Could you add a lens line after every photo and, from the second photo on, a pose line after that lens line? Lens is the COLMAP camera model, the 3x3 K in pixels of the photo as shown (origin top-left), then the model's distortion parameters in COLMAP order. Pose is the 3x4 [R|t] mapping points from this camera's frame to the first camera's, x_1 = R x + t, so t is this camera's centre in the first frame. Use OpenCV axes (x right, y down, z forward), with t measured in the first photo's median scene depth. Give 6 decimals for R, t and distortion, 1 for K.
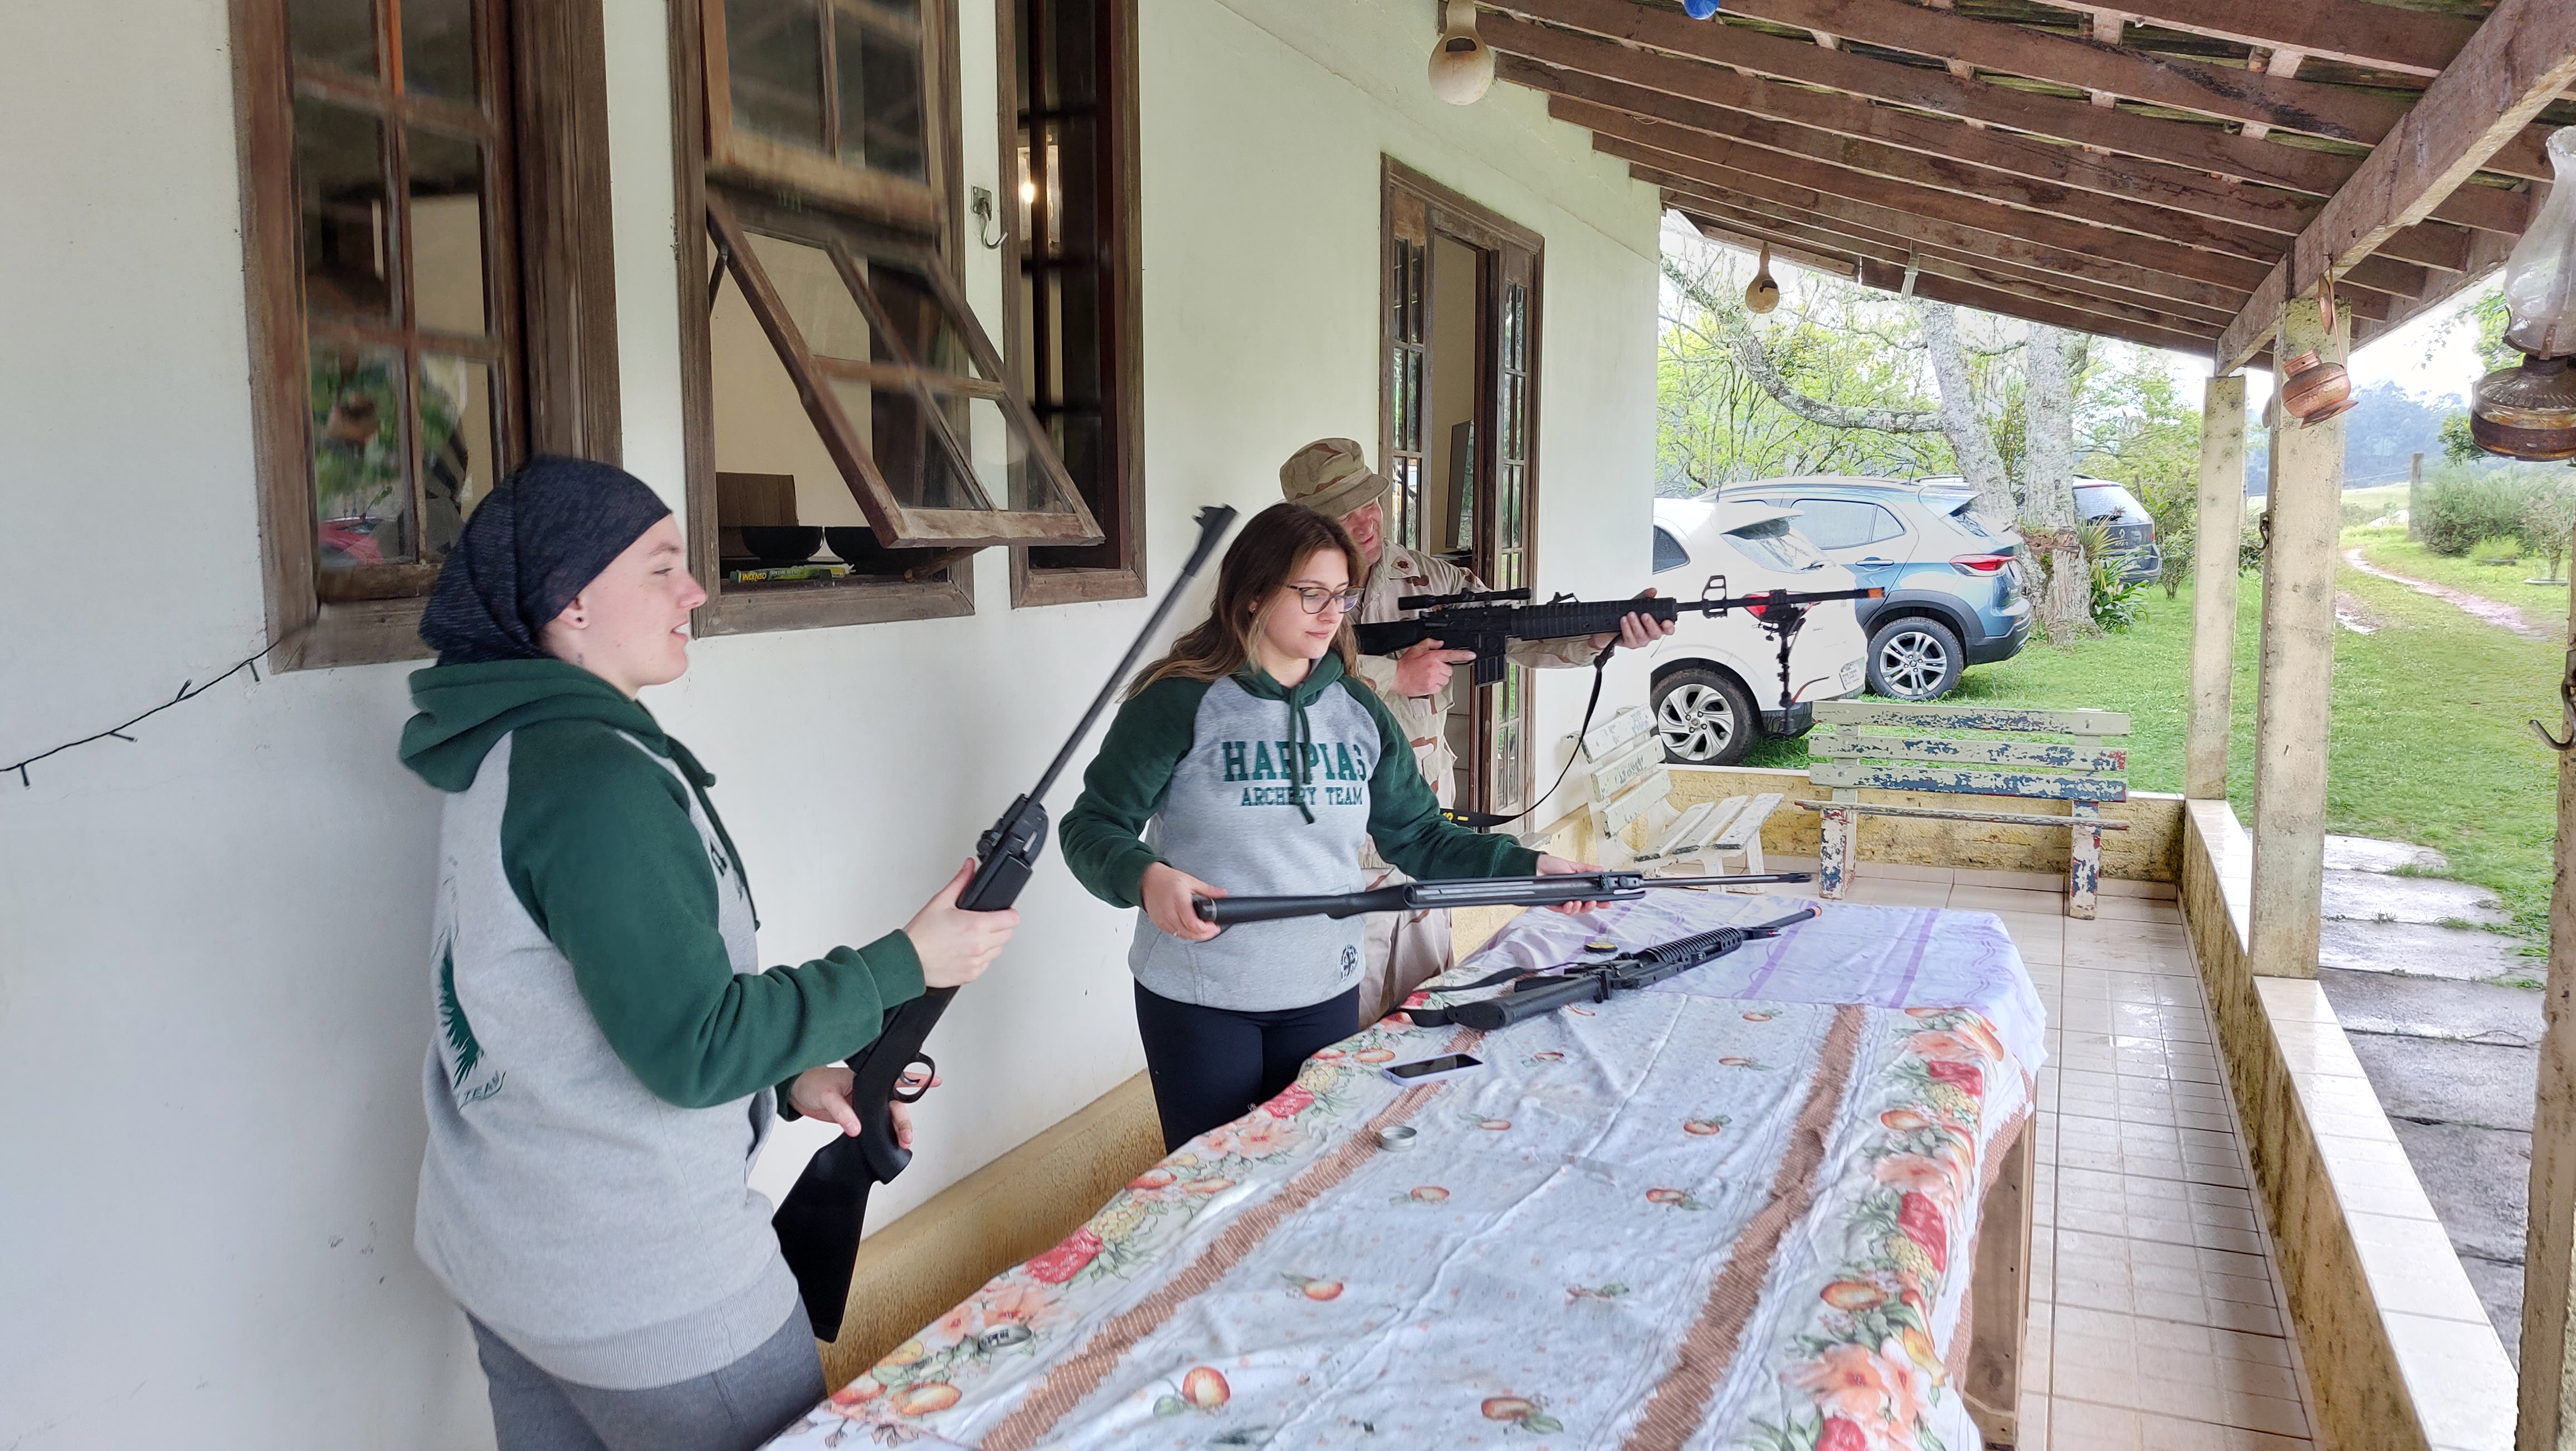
lens RADIAL K [[1814.0, 0, 1348.1], [0, 1814.0, 683.6], [0, 0, 1]] dist [0.060210, -0.067390]
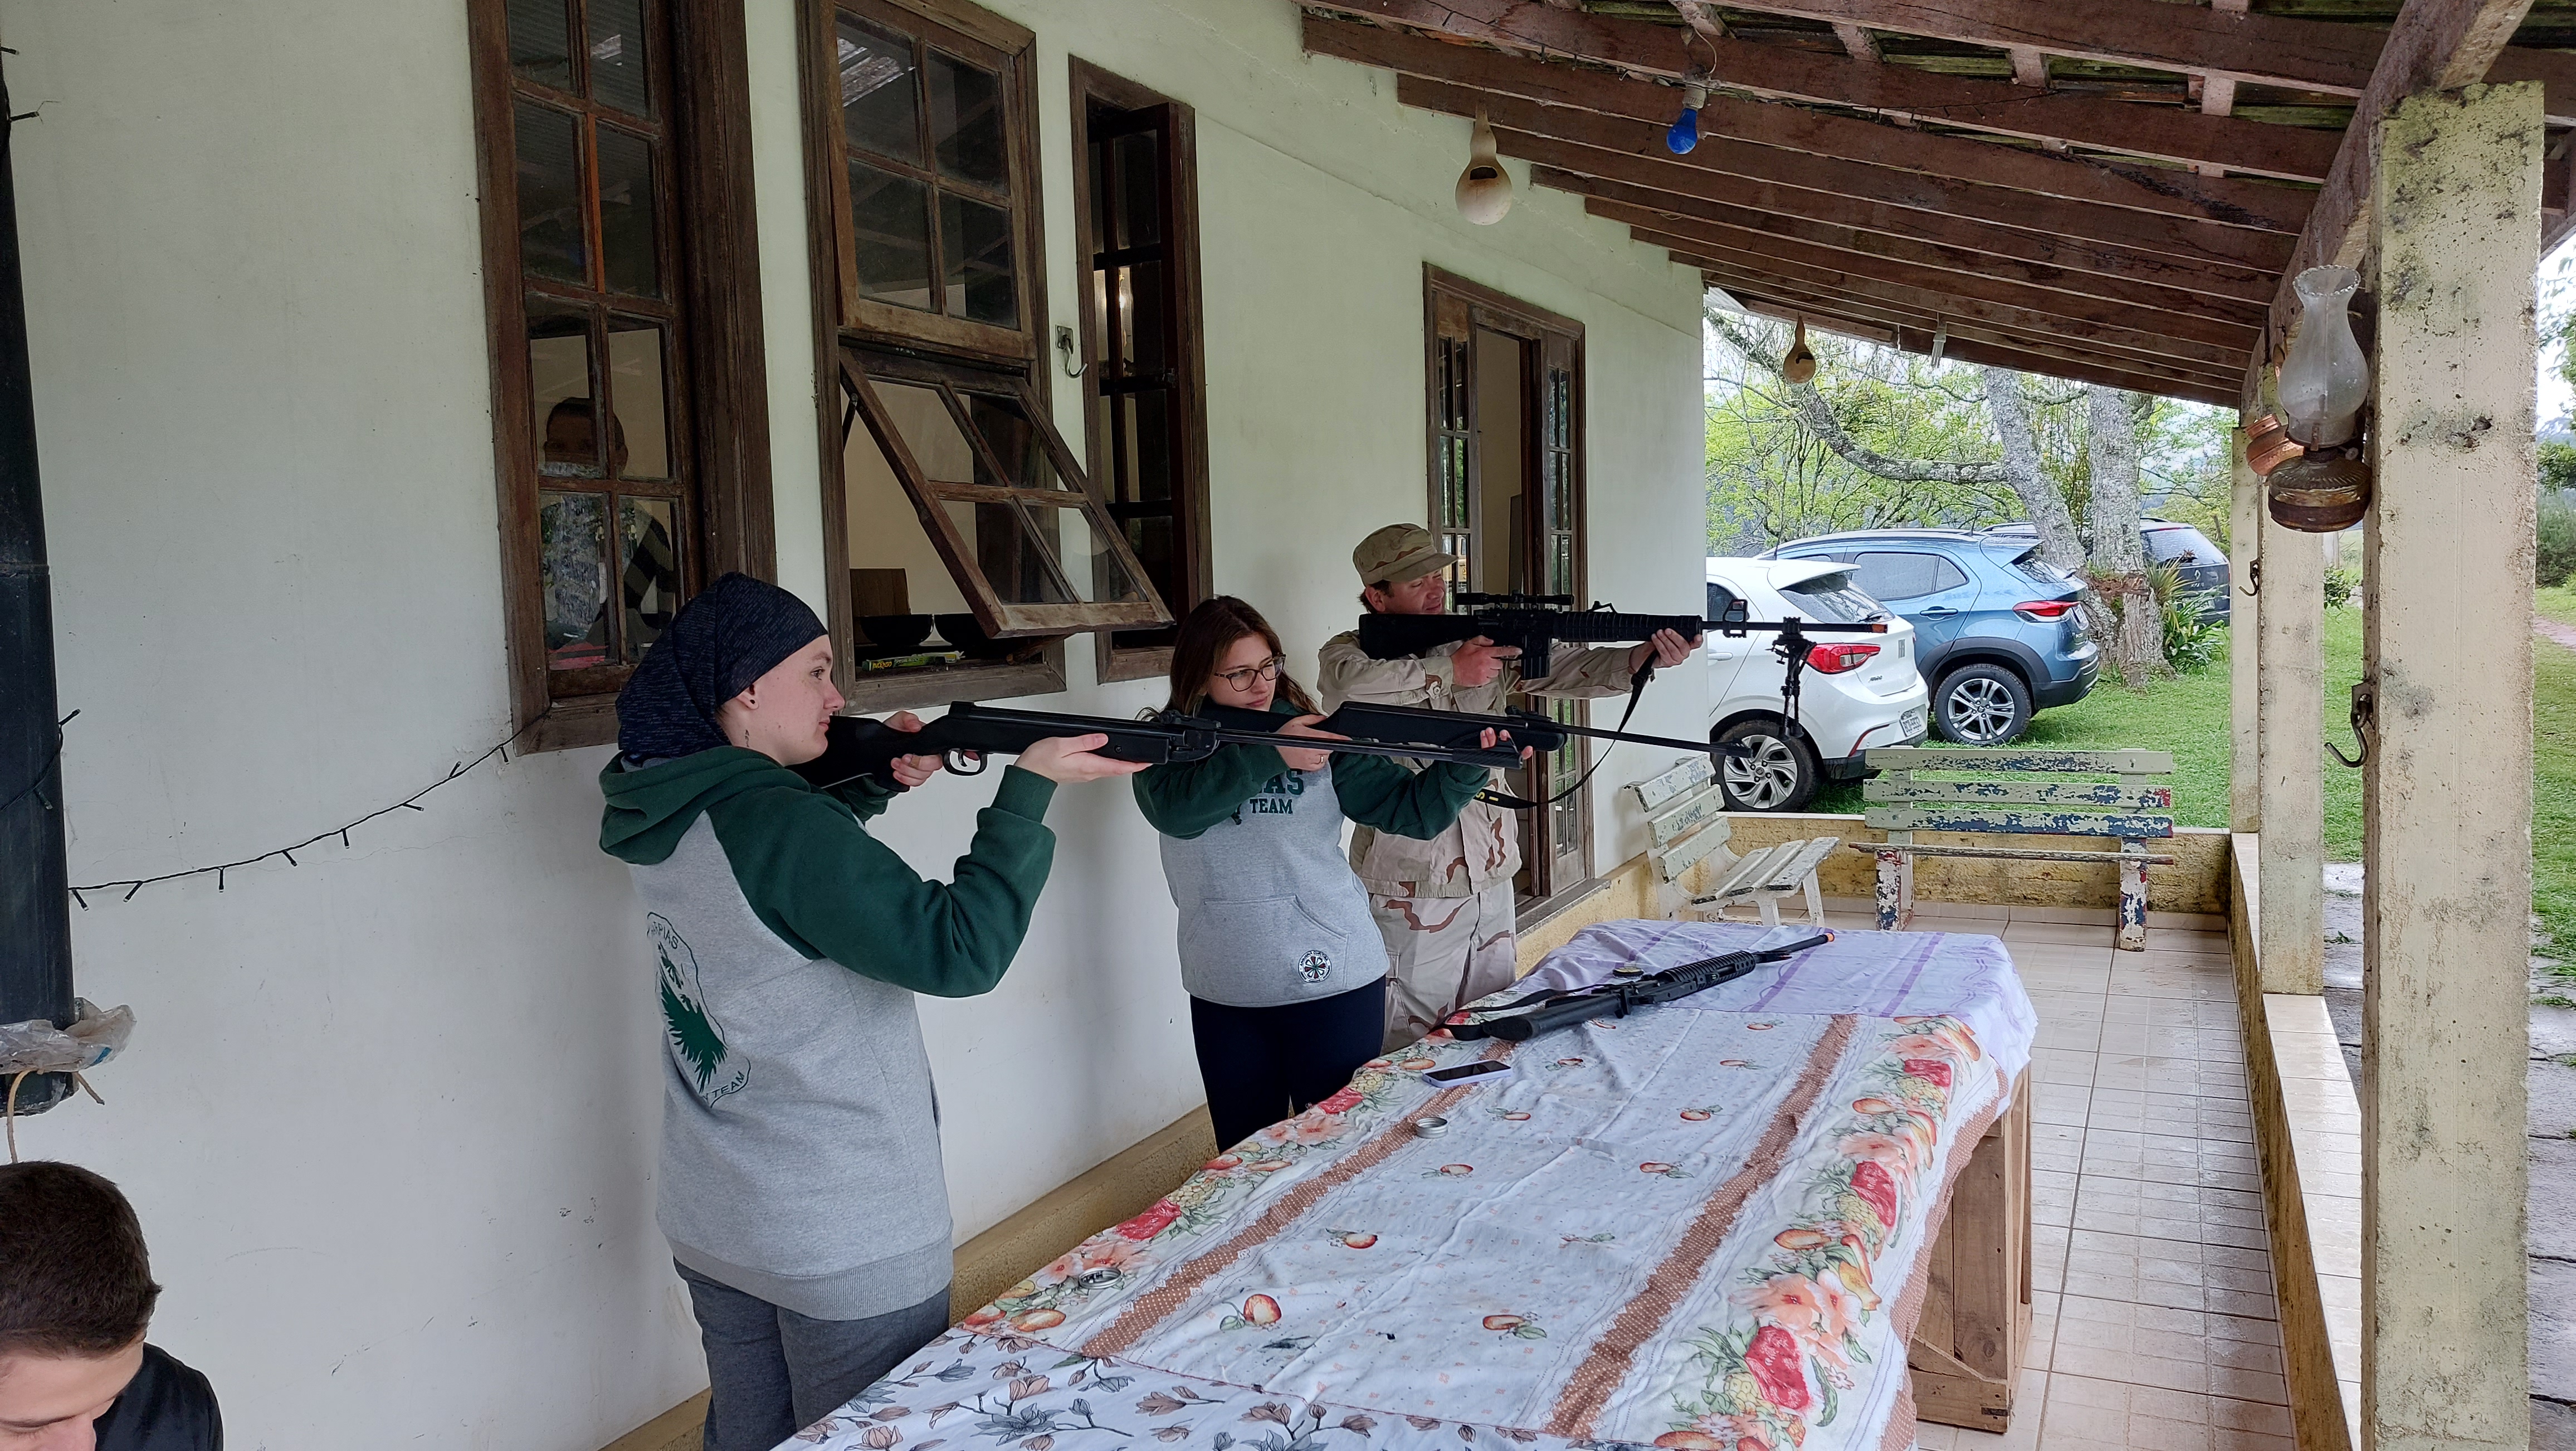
lens RADIAL K [[1814.0, 0, 1348.1], [0, 1814.0, 683.6], [0, 0, 1]] dist [0.060210, -0.067390]
pose [[0.998219, -0.028975, -0.052139, 0.034304], [0.027164, 0.999014, -0.035115, 0.003271], [0.053105, 0.033637, 0.998022, -0.145232]]
